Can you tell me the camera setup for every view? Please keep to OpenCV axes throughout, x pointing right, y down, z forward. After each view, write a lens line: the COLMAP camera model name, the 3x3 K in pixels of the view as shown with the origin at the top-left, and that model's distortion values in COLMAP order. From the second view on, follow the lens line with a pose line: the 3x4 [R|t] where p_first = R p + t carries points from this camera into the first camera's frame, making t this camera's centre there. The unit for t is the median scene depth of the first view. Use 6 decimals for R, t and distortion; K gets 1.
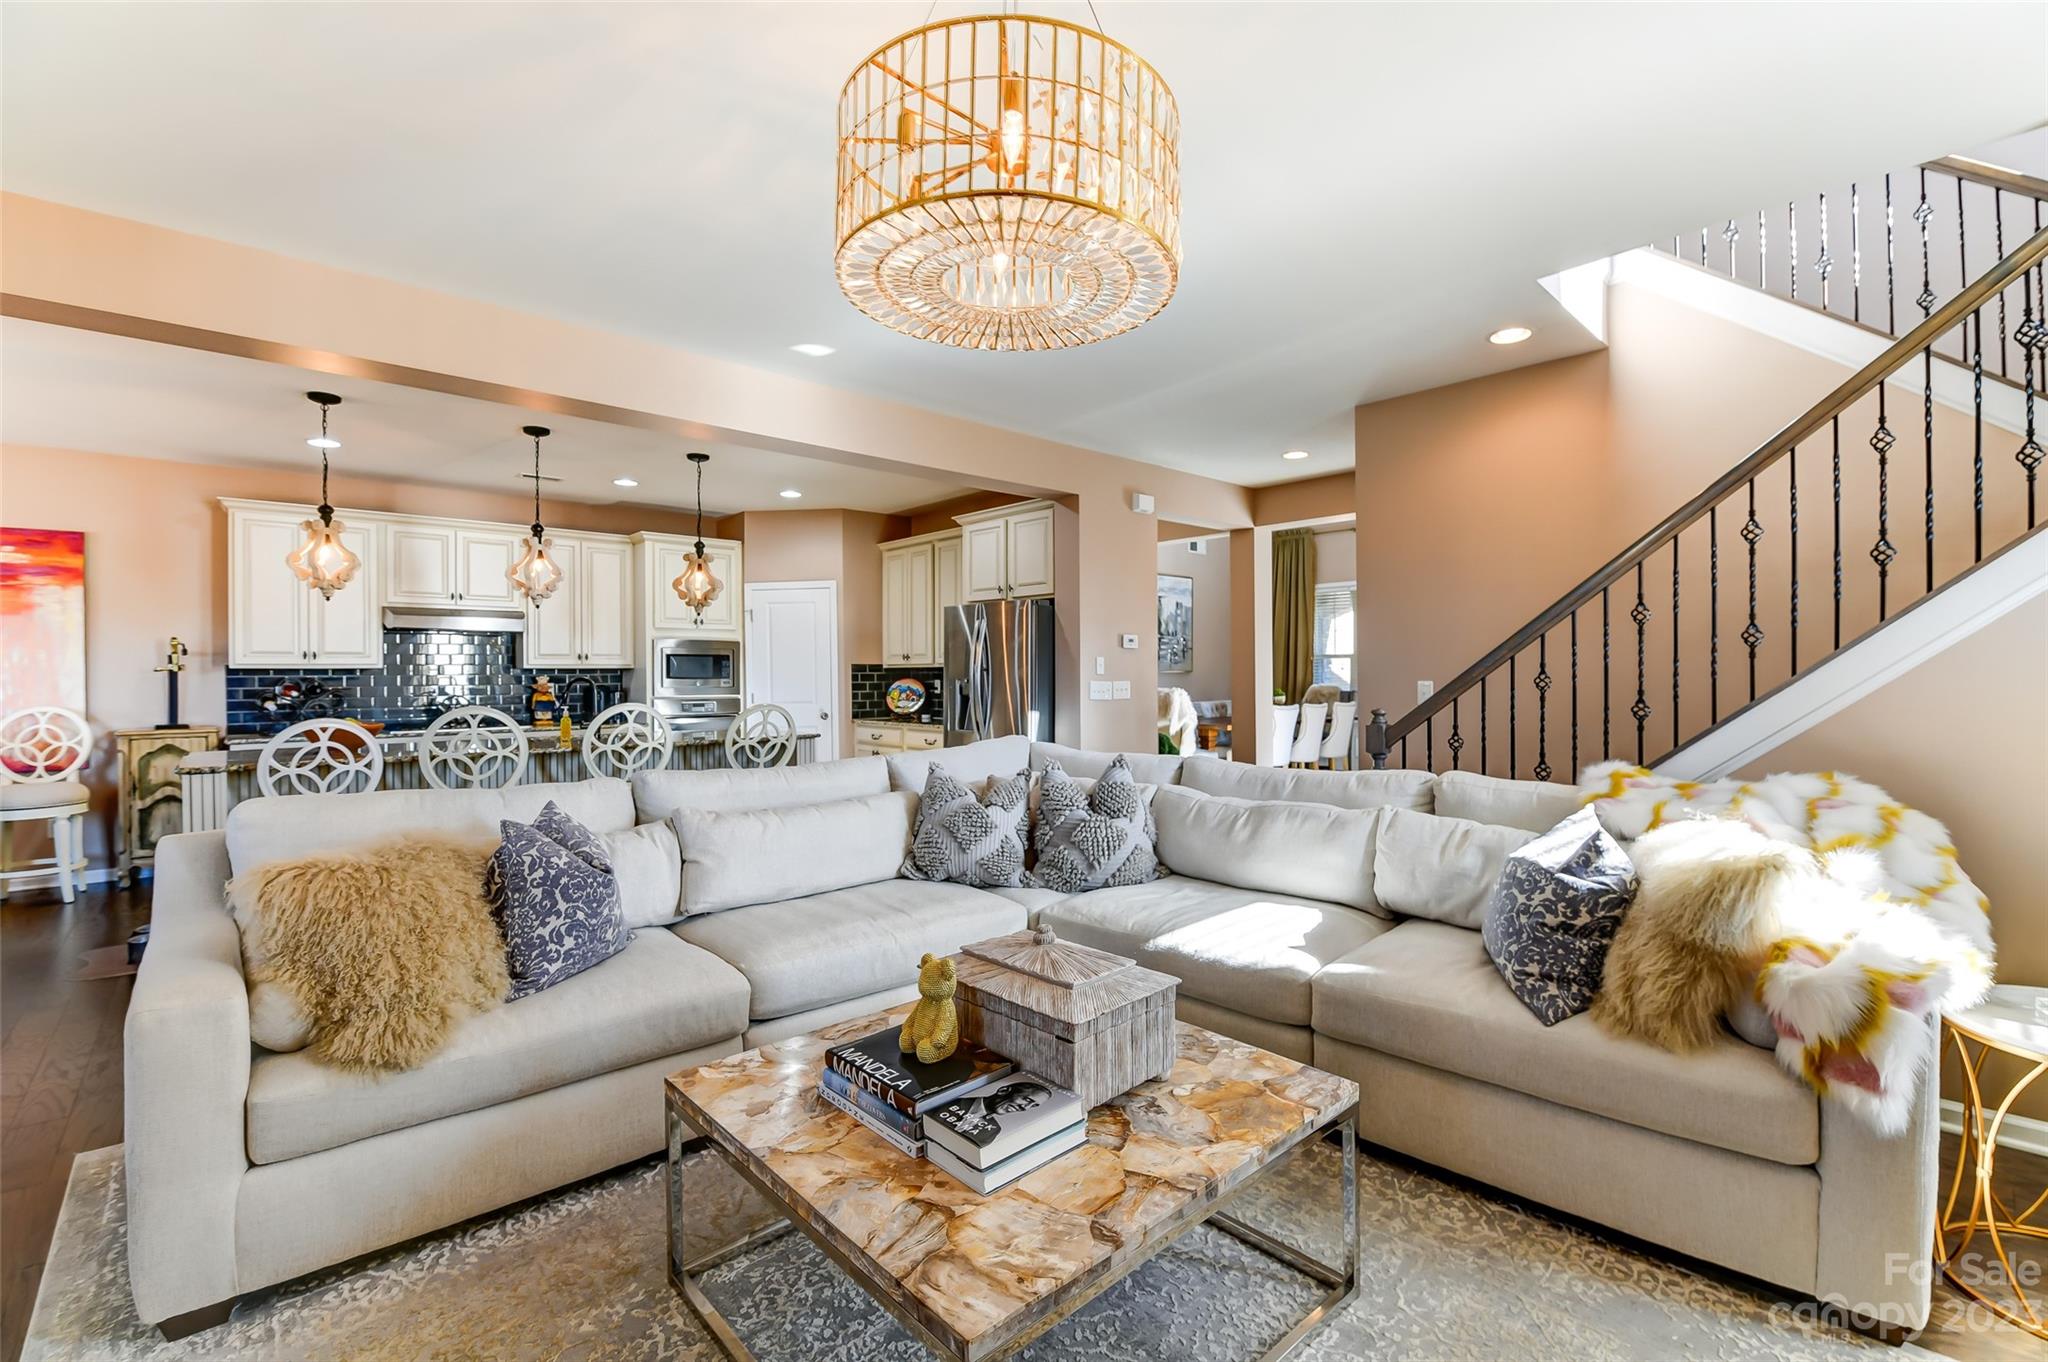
lens RADIAL K [[891.2, 0, 1045.1], [0, 891.2, 674.4], [0, 0, 1]] dist [-0.023508, -0.000825]
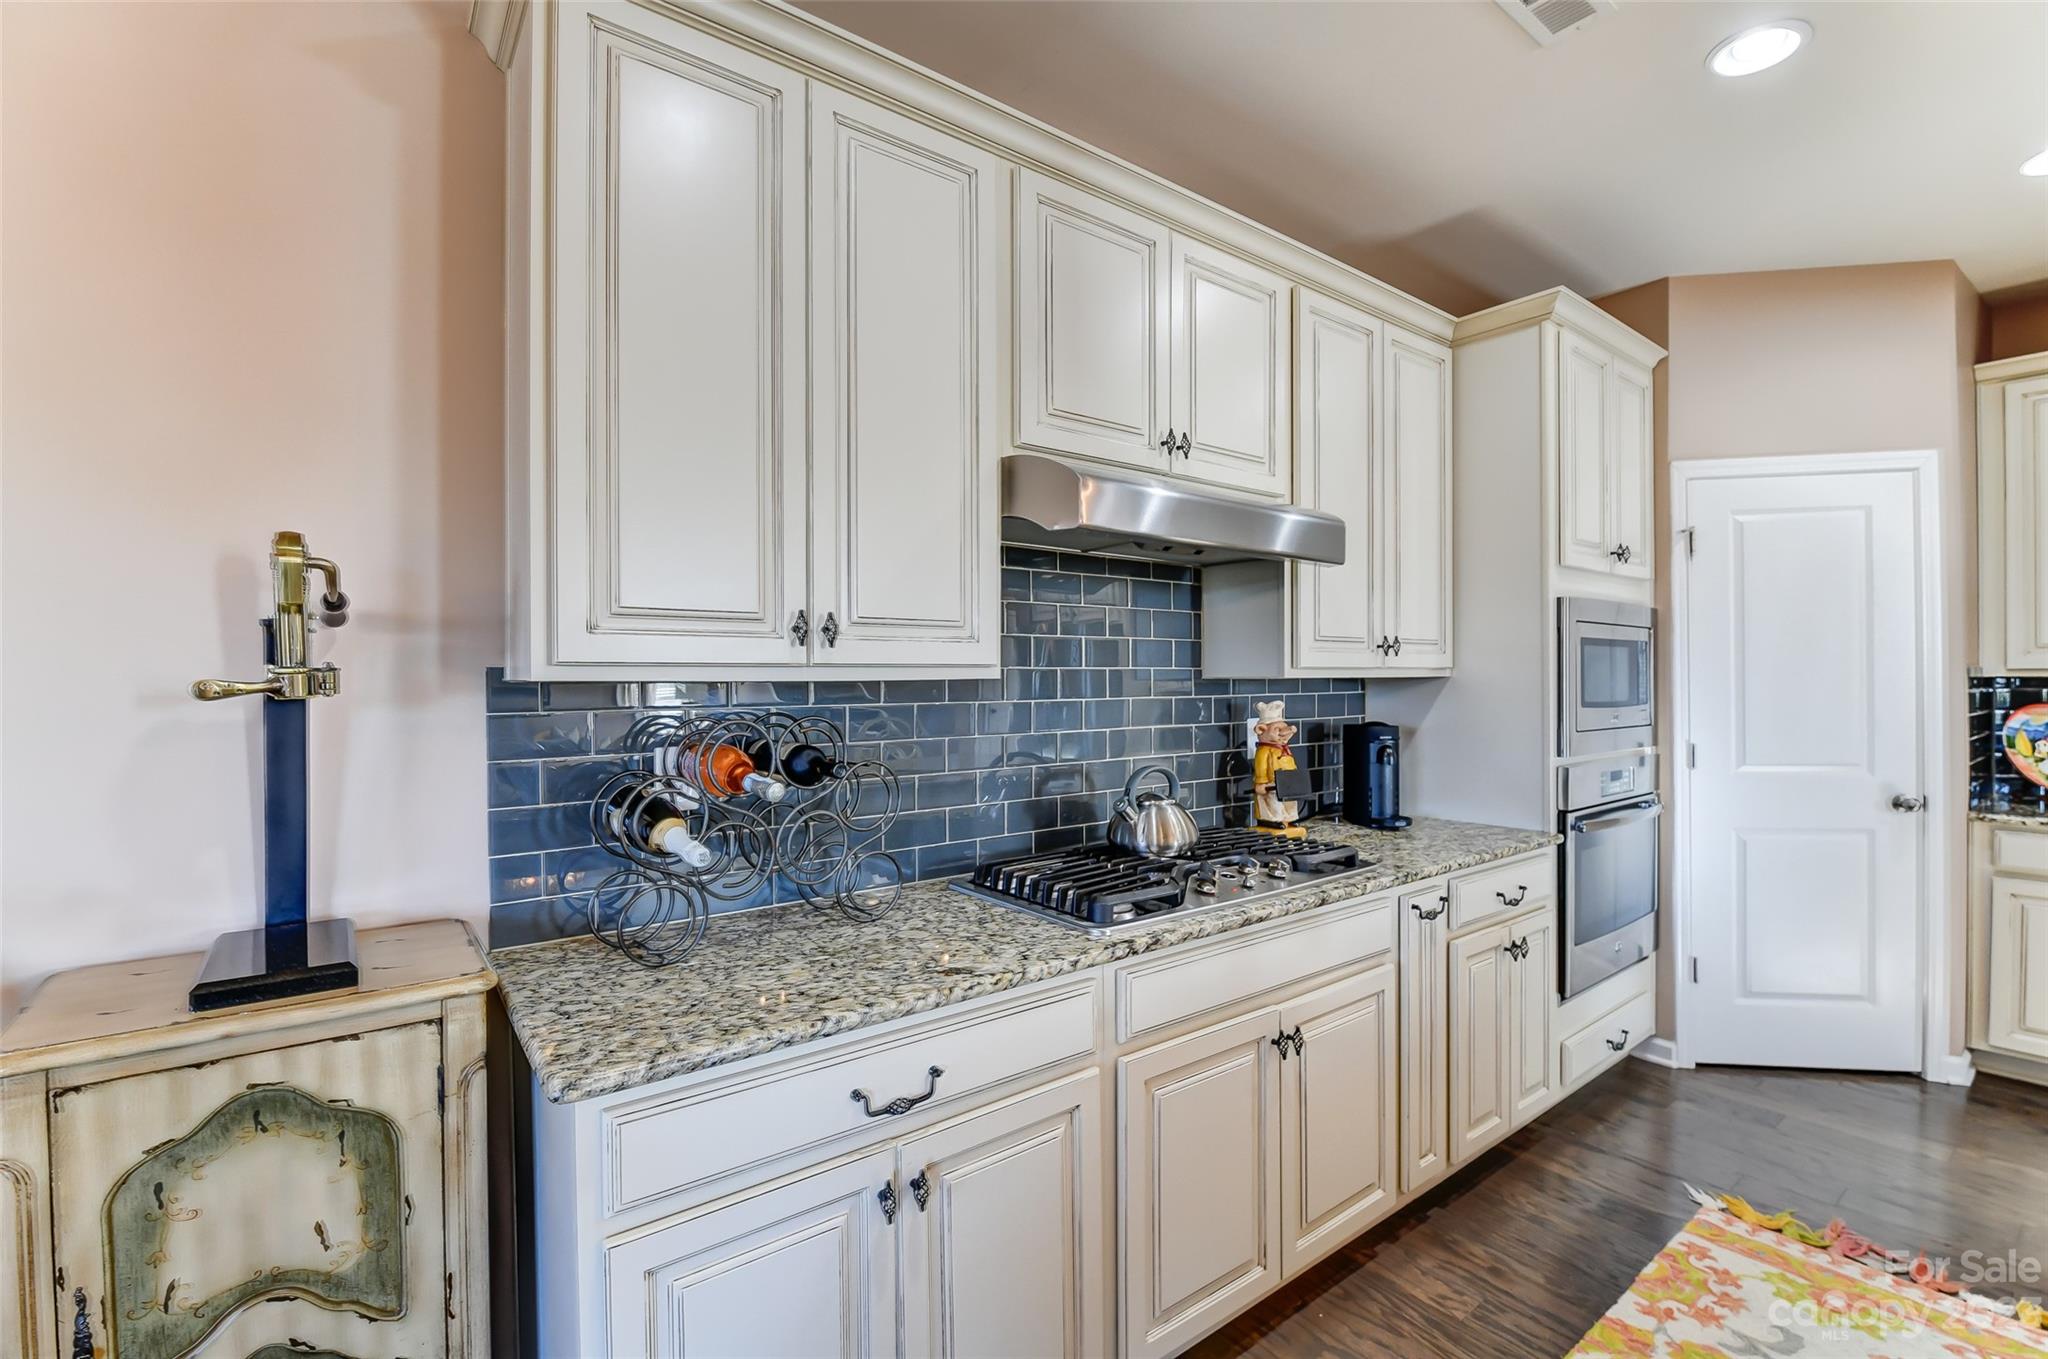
lens RADIAL K [[909.3, 0, 1046.7], [0, 909.3, 678.3], [0, 0, 1]] dist [-0.021468, -0.000673]
pose [[0.995247, 0.005668, -0.097222, -0.789570], [-0.005217, 0.999974, 0.004889, -0.010030], [0.097247, -0.004359, 0.995251, 0.793300]]
